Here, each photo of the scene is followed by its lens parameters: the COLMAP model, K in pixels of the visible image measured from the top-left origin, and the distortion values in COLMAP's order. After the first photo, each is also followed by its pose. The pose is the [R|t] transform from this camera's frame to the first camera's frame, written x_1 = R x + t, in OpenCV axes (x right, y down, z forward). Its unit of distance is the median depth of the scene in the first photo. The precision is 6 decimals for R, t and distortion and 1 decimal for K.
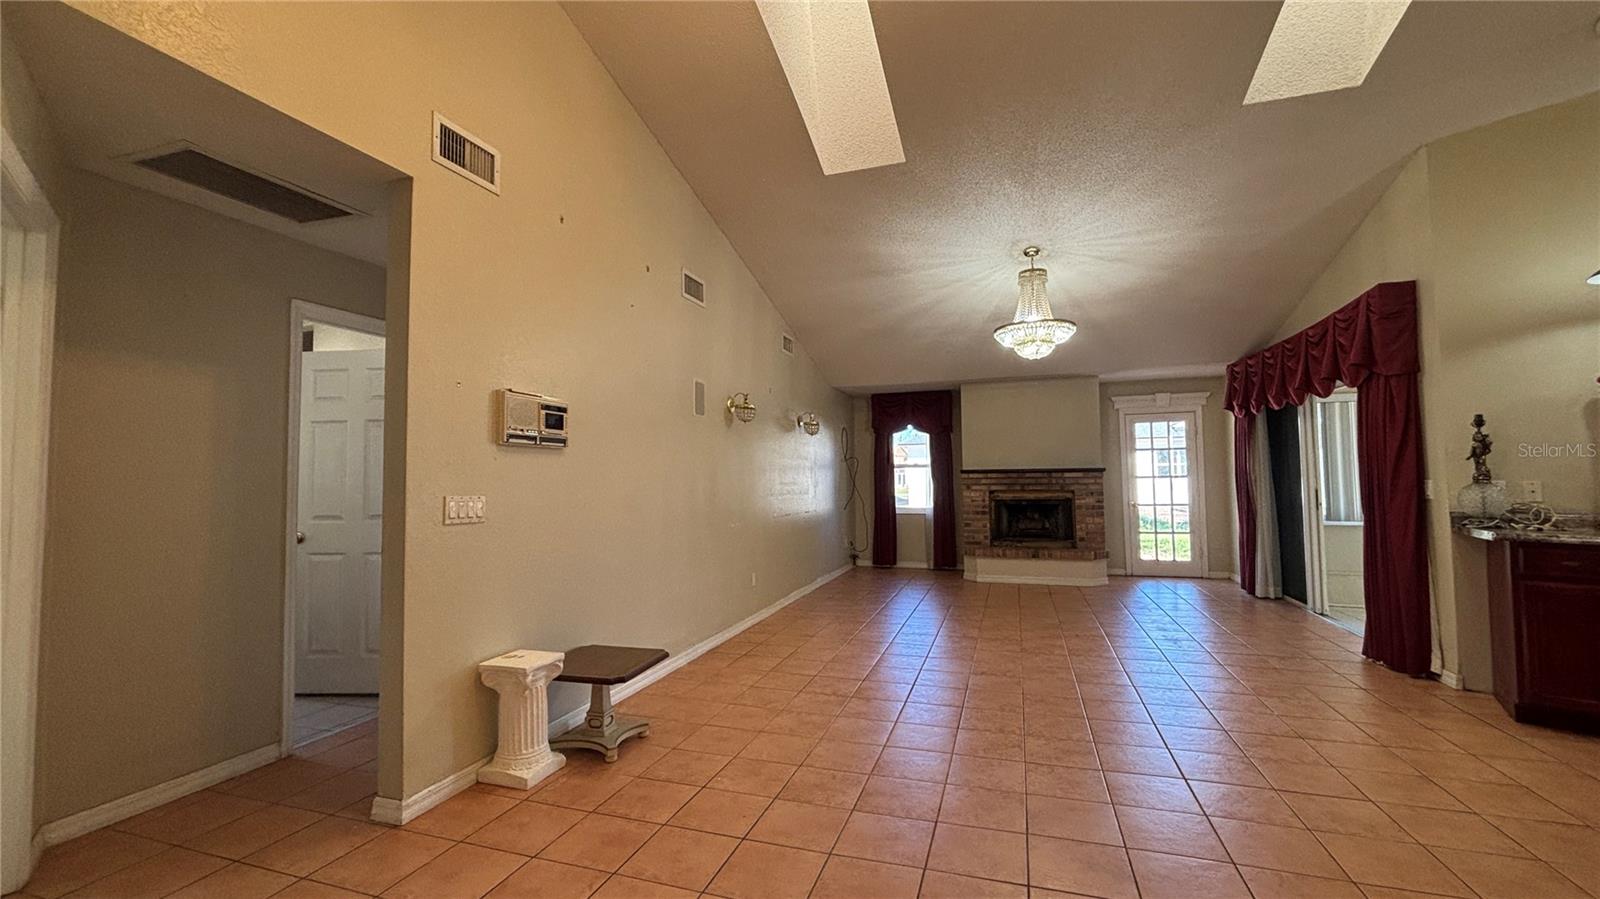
lens RADIAL K [[649.8, 0, 804.2], [0, 649.8, 449.2], [0, 0, 1]] dist [-0.002311, 0.000052]
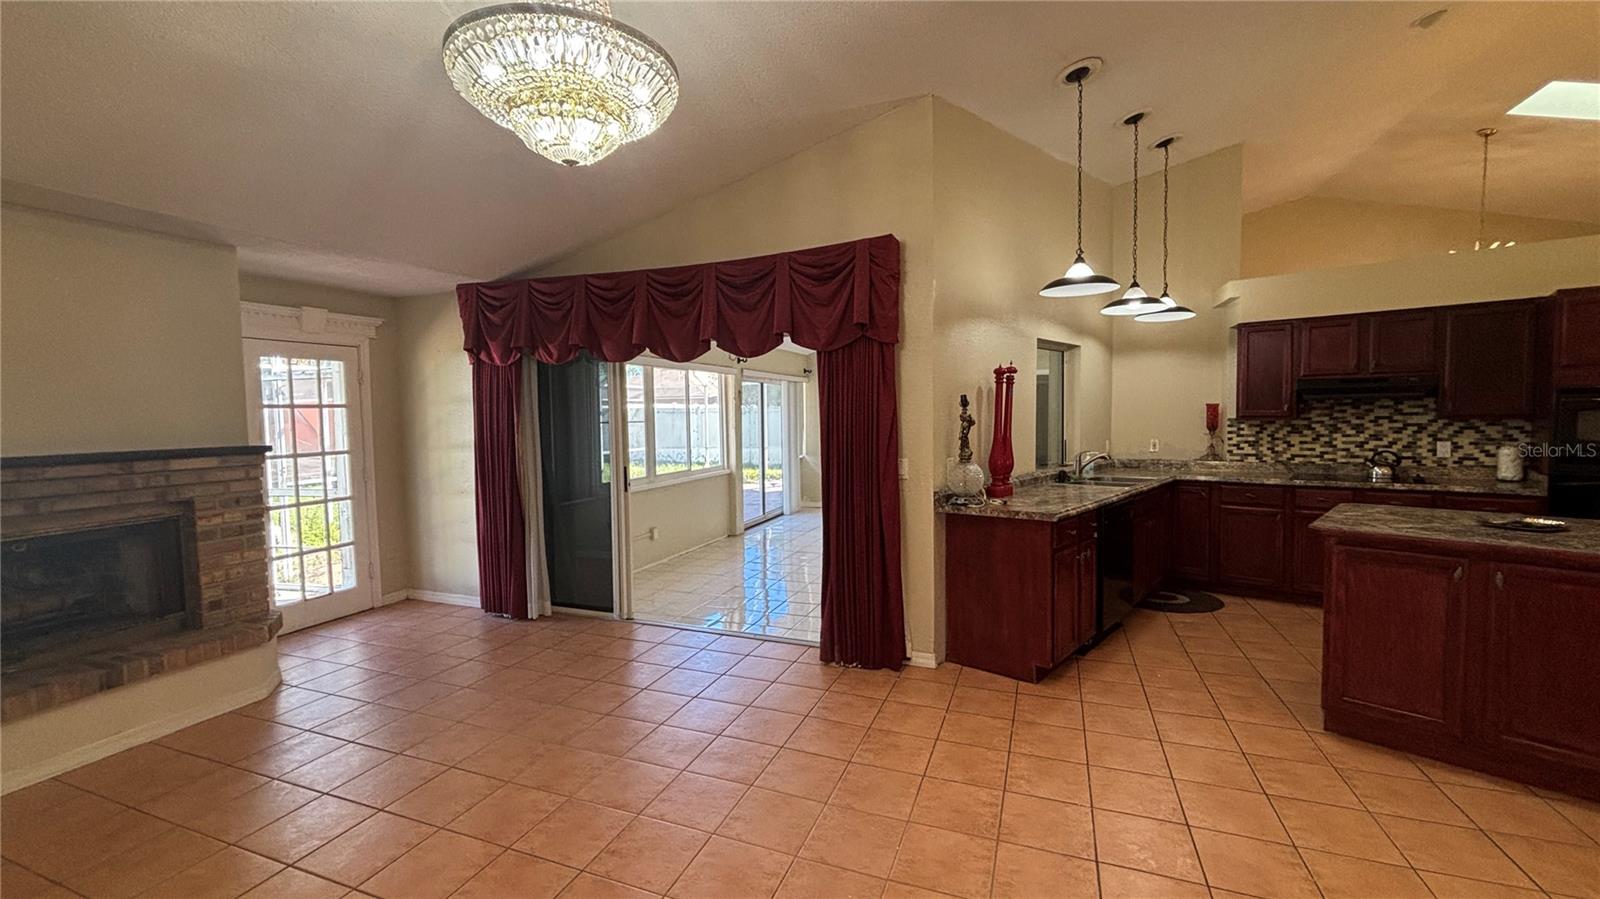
lens RADIAL K [[649.8, 0, 797.5], [0, 649.8, 441.6], [0, 0, 1]] dist [-0.002311, 0.000052]
pose [[0.060080, -0.036376, 0.997531, 0.003886], [-0.031667, 0.998763, 0.038329, -0.005049], [-0.997691, -0.033892, 0.058854, 0.569702]]
